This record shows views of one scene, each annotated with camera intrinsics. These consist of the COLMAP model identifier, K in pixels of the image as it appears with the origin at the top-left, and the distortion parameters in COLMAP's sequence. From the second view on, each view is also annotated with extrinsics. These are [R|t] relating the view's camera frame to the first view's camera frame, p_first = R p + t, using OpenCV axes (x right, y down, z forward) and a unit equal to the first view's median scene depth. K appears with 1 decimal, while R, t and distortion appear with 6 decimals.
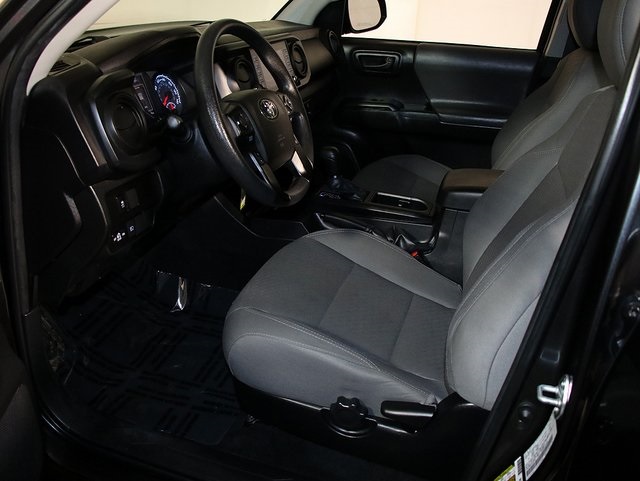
lens RADIAL K [[598.8, 0, 313.7], [0, 598.8, 240.9], [0, 0, 1]] dist [-0.104750, 0.000000]
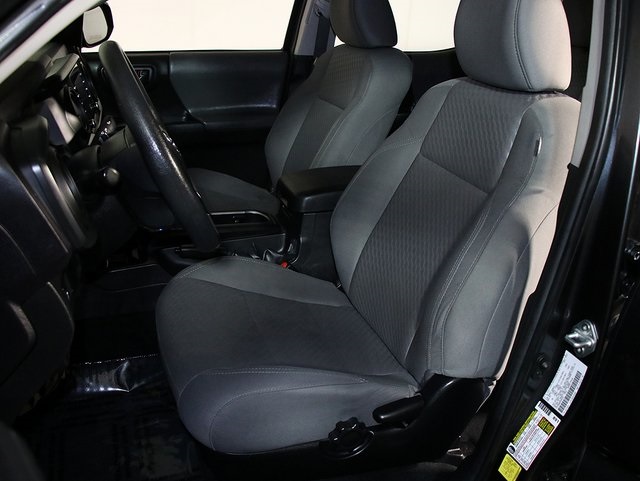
lens RADIAL K [[598.8, 0, 318.3], [0, 598.8, 241.9], [0, 0, 1]] dist [-0.104750, 0.000000]
pose [[0.795294, -0.234451, 0.559053, -0.363327], [0.232145, 0.969675, 0.076411, -0.085529], [-0.560015, 0.069012, 0.825603, 0.153785]]
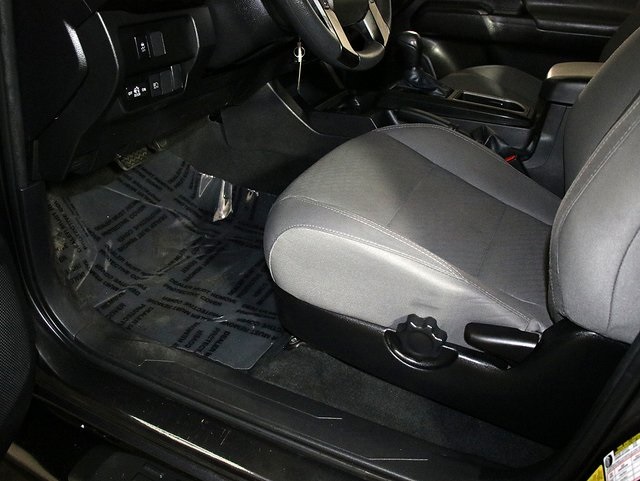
lens RADIAL K [[598.8, 0, 320.9], [0, 598.8, 238.3], [0, 0, 1]] dist [-0.104750, 0.000000]
pose [[0.994164, 0.063090, -0.087502, -0.006579], [-0.057078, 0.995941, 0.069594, 0.093279], [0.091538, -0.064194, 0.993730, 0.190298]]
